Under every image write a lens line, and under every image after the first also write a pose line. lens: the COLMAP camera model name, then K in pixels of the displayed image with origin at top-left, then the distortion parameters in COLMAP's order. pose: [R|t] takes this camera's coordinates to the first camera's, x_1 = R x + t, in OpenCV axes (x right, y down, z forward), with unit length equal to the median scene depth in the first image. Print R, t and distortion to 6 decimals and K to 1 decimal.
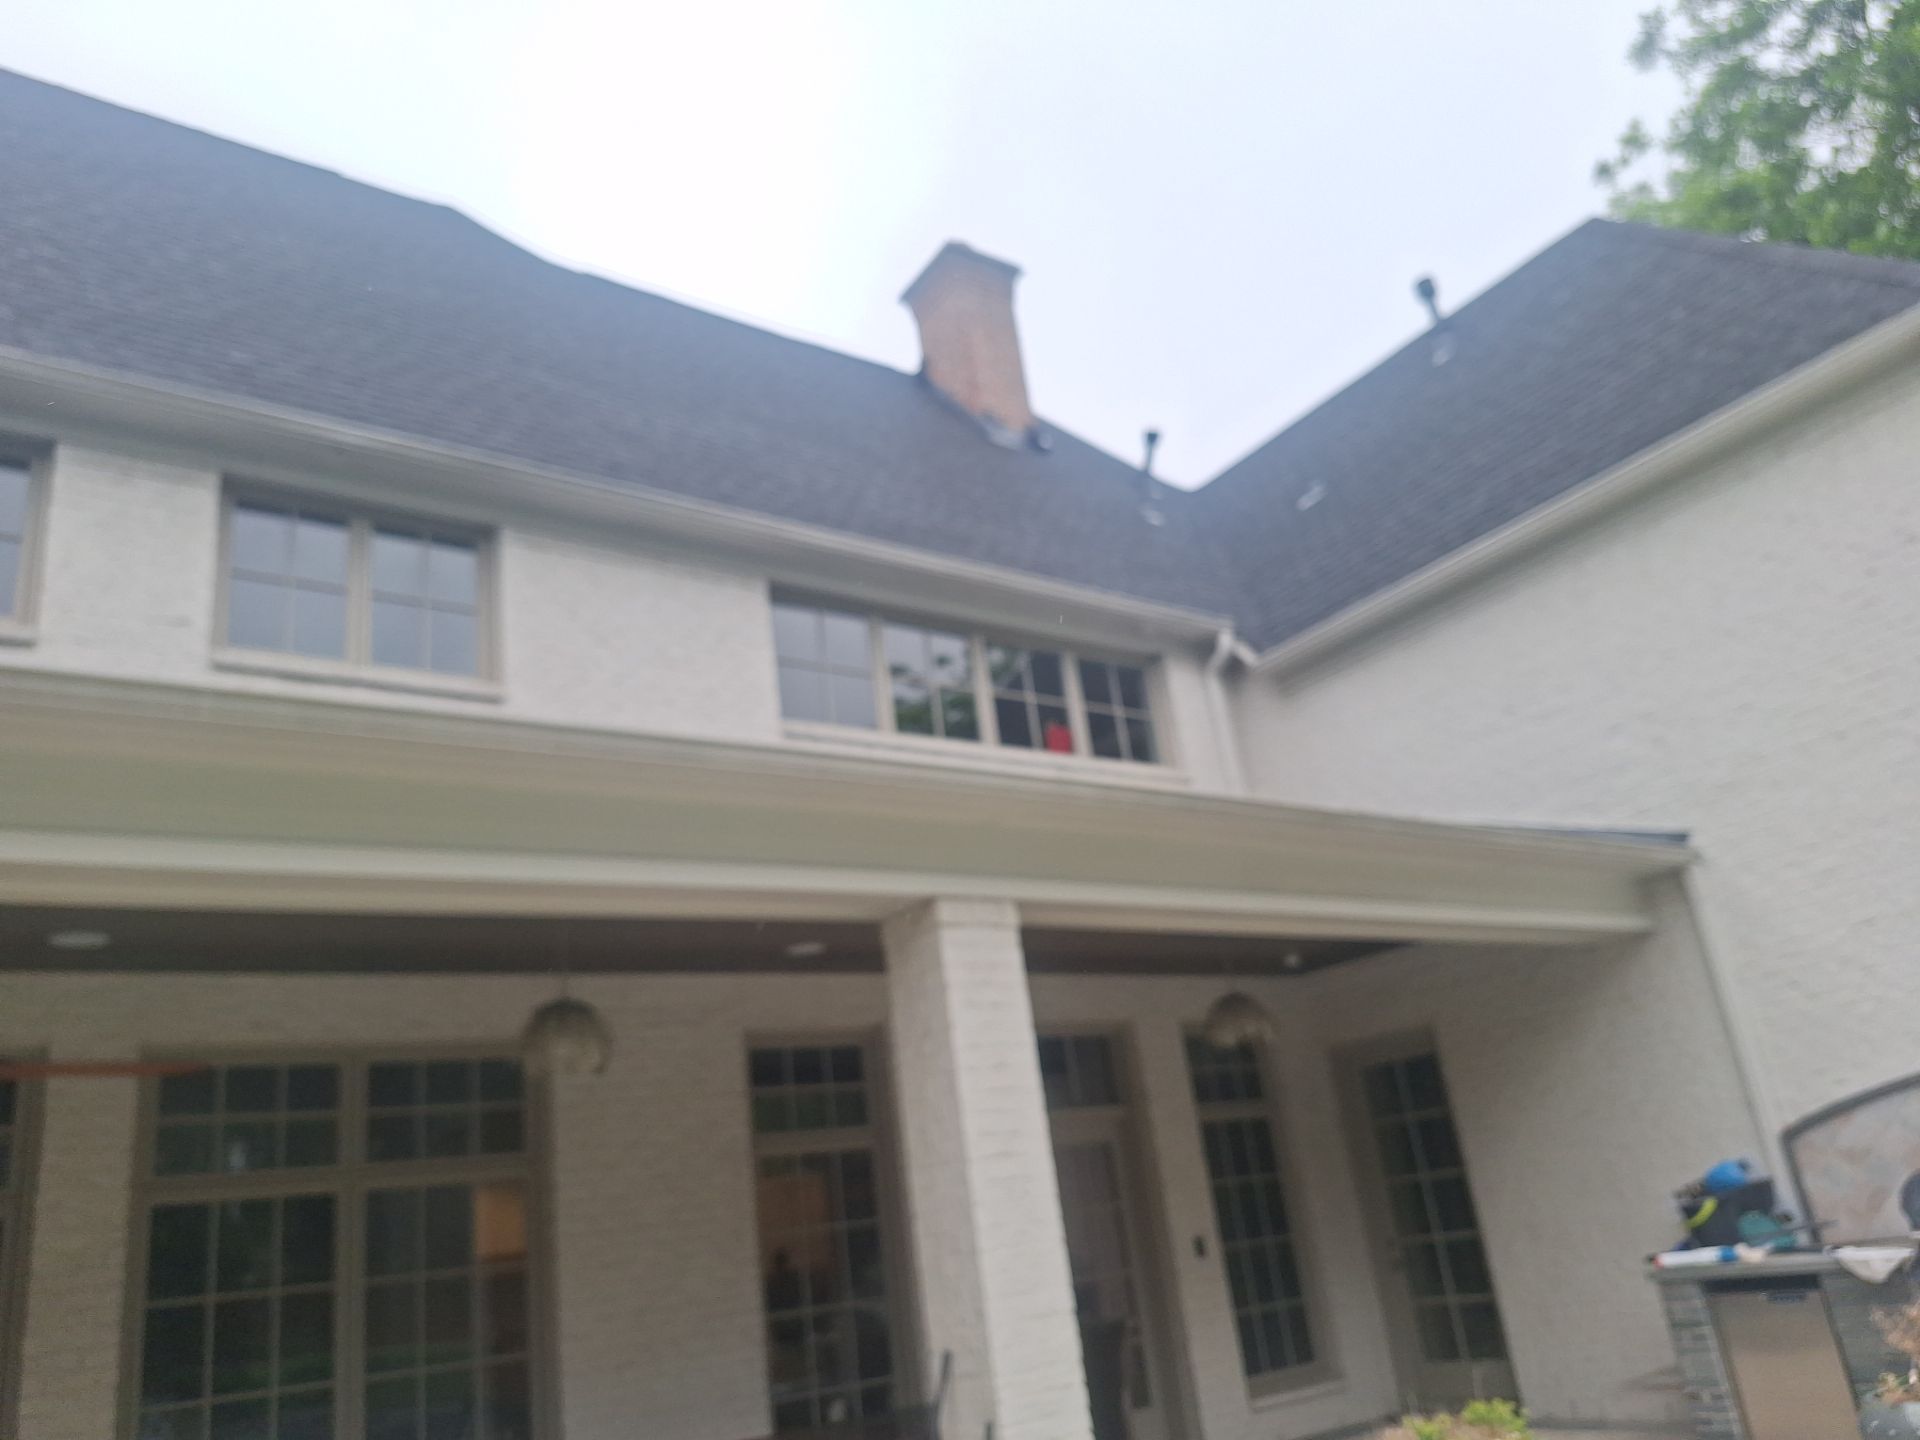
lens RADIAL K [[1375.7, 0, 957.2], [0, 1375.7, 749.9], [0, 0, 1]] dist [0.010707, -0.033677]
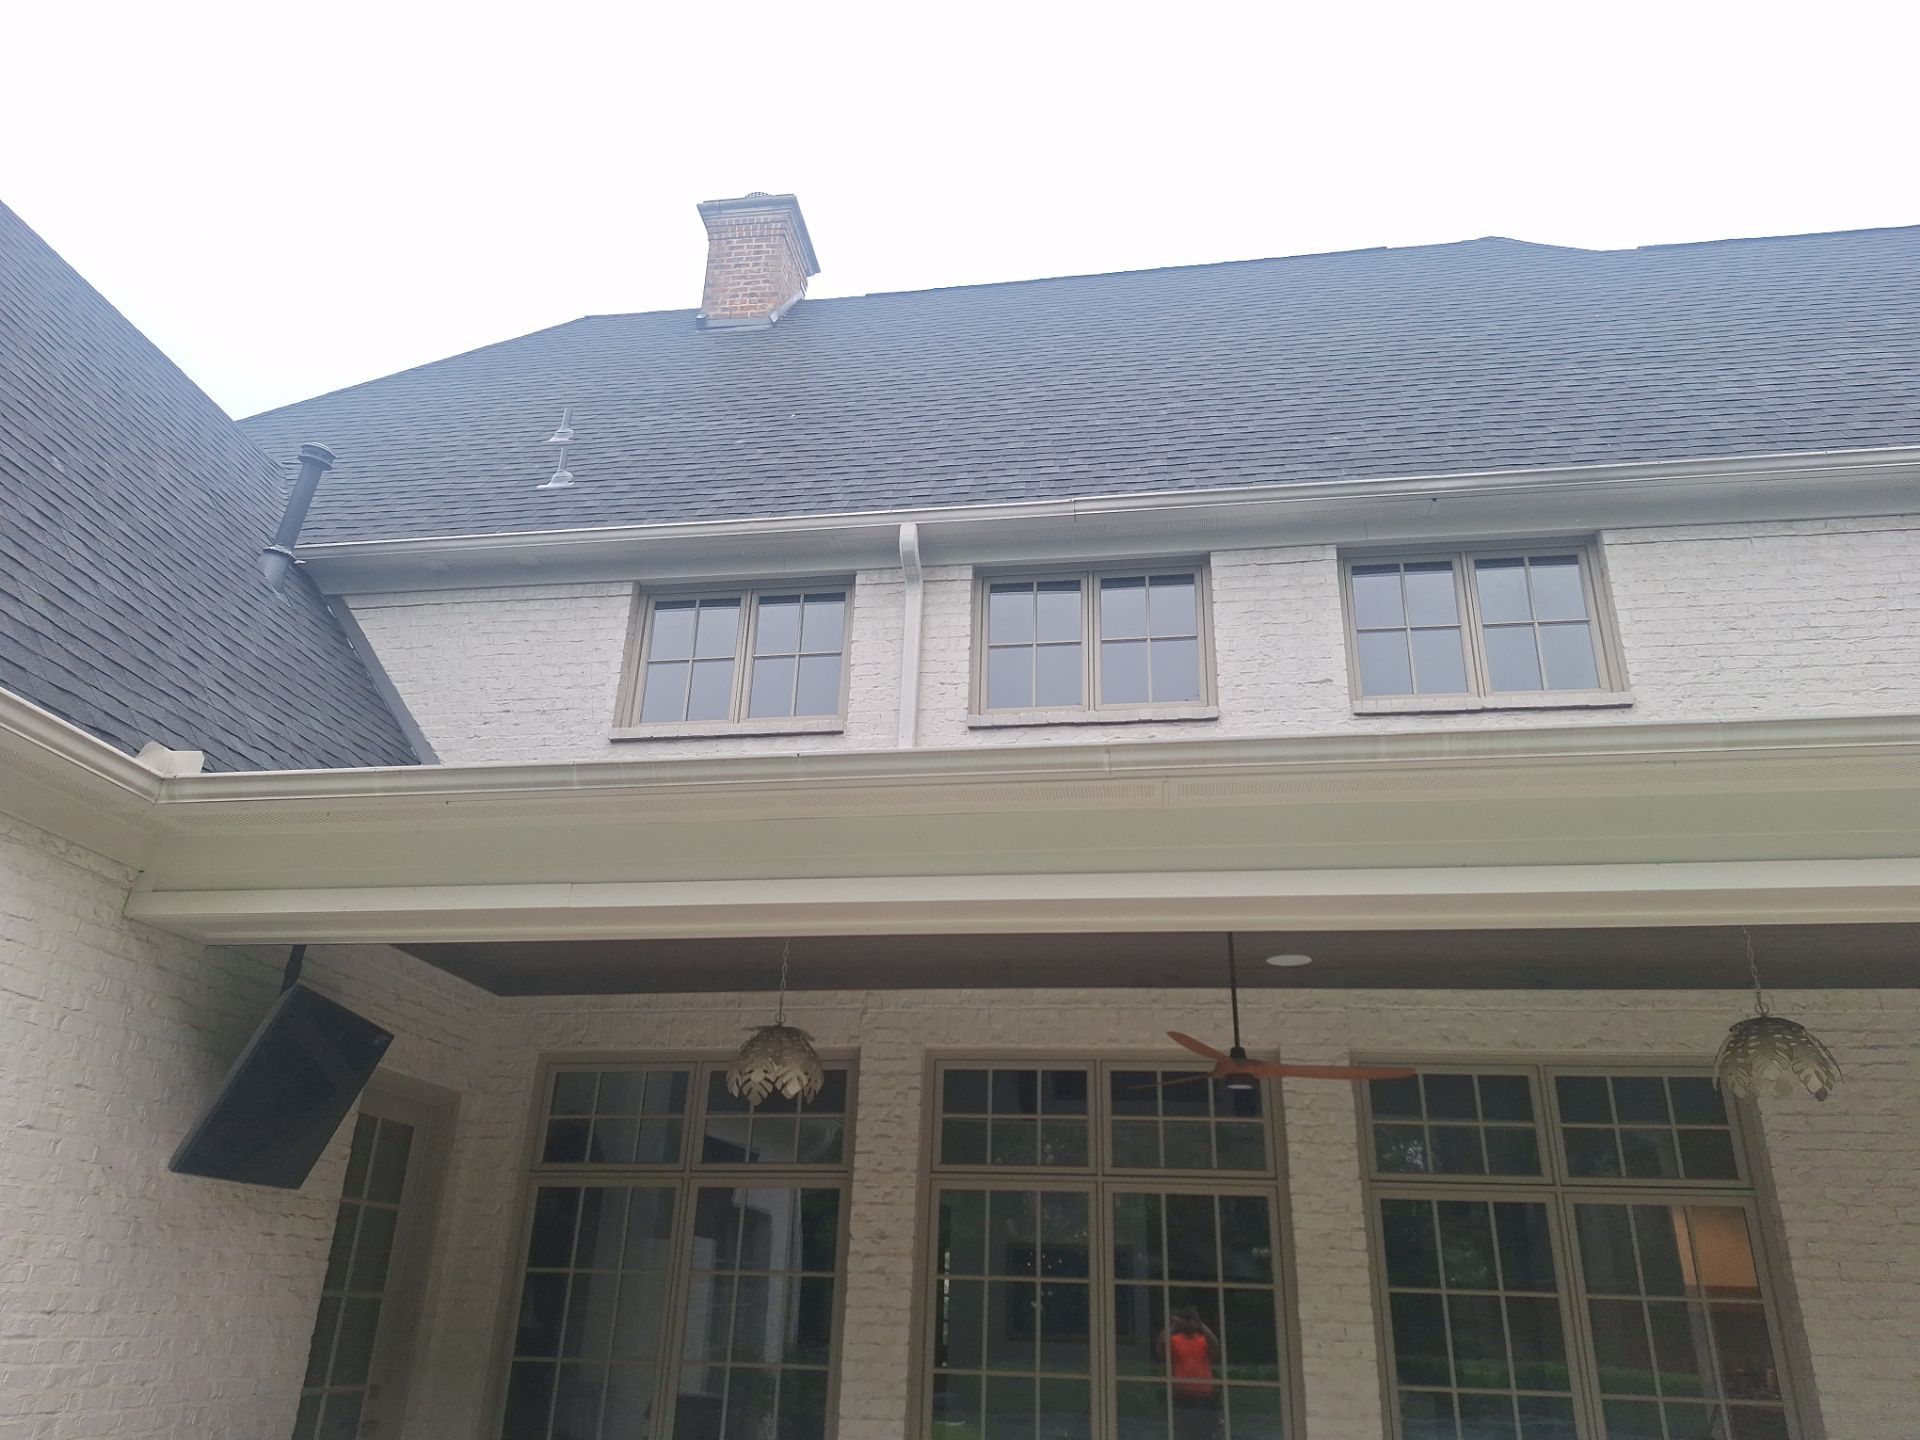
lens RADIAL K [[1315.4, 0, 958.2], [0, 1315.4, 732.0], [0, 0, 1]] dist [0.125415, -0.157705]
pose [[0.726614, -0.137259, -0.673195, 0.209408], [0.118817, 0.990181, -0.073645, 0.023826], [0.676693, -0.026475, 0.735789, 0.145861]]
